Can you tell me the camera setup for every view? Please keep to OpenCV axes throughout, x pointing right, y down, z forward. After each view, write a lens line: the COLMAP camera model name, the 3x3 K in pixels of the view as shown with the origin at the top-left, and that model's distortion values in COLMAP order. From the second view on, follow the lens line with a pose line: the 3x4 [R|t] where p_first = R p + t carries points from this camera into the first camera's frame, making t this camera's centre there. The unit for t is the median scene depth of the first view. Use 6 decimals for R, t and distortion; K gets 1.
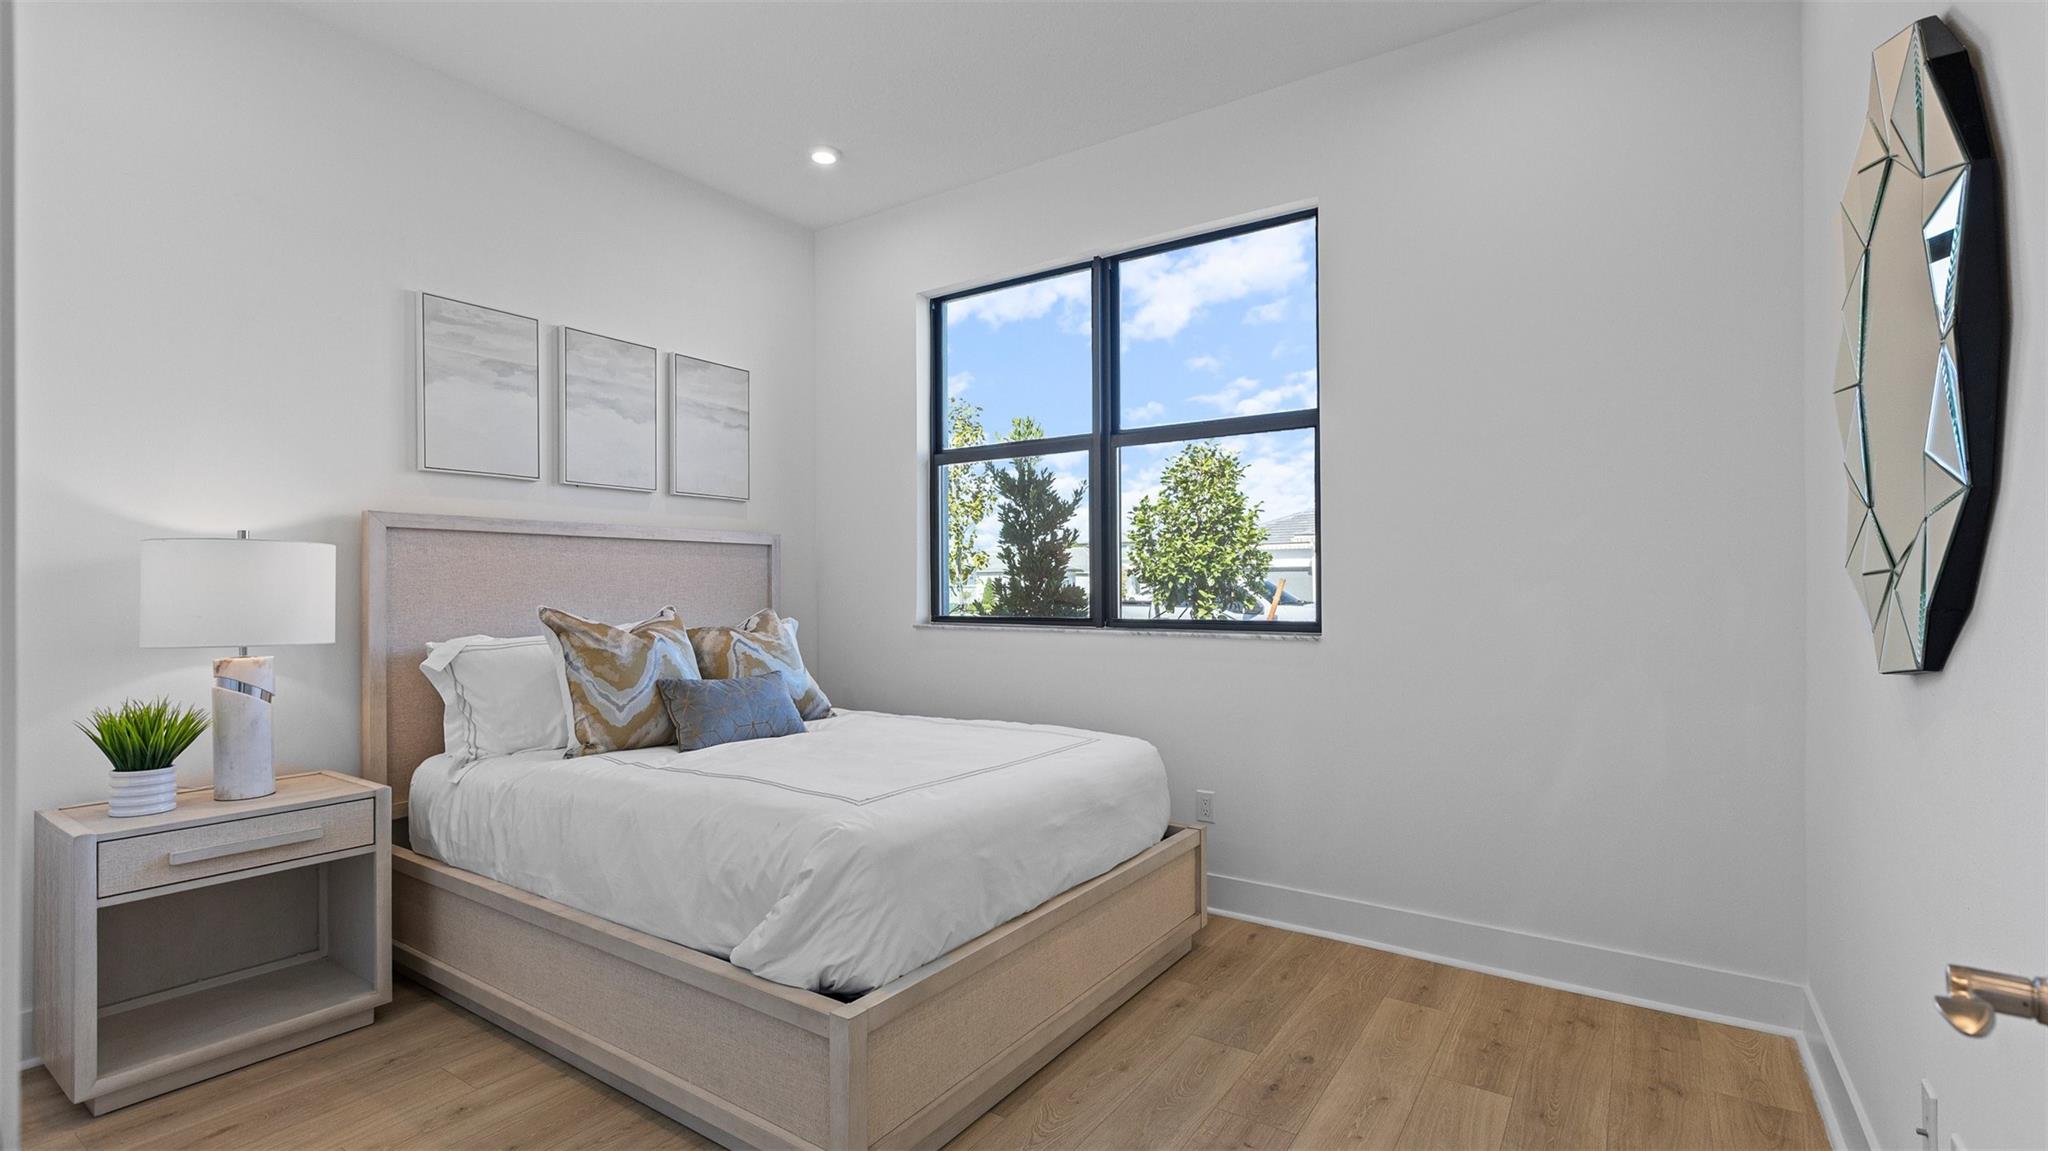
lens RADIAL K [[920.3, 0, 1022.7], [0, 920.3, 582.6], [0, 0, 1]] dist [0.007107, -0.000309]
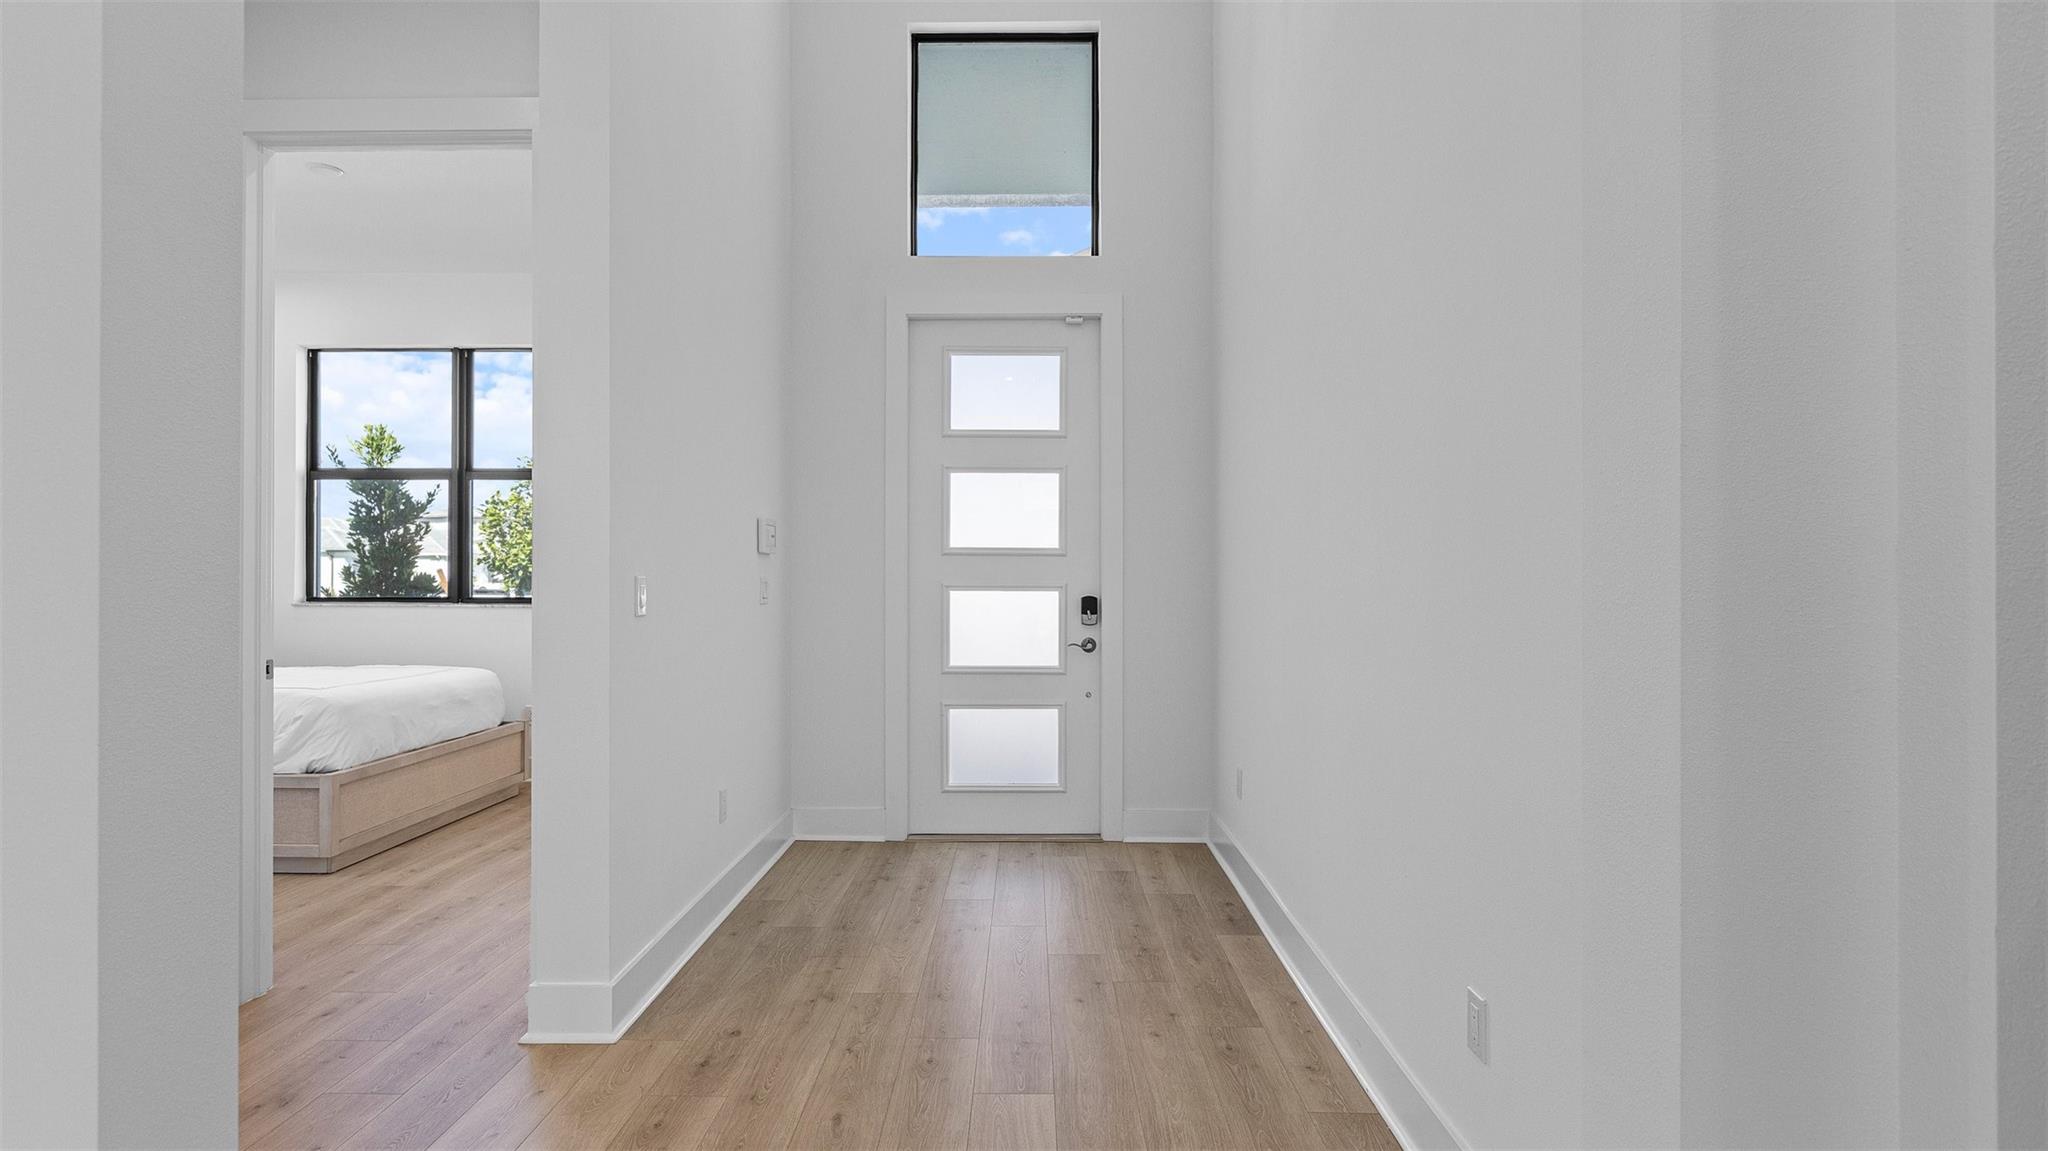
lens RADIAL K [[1098.2, 0, 1036.5], [0, 1098.2, 573.3], [0, 0, 1]] dist [-0.002291, 0.003715]
pose [[0.833685, 0.008599, 0.552174, -0.071062], [-0.010068, 0.999949, -0.000372, -0.004659], [-0.552149, -0.005249, 0.833729, -0.615667]]
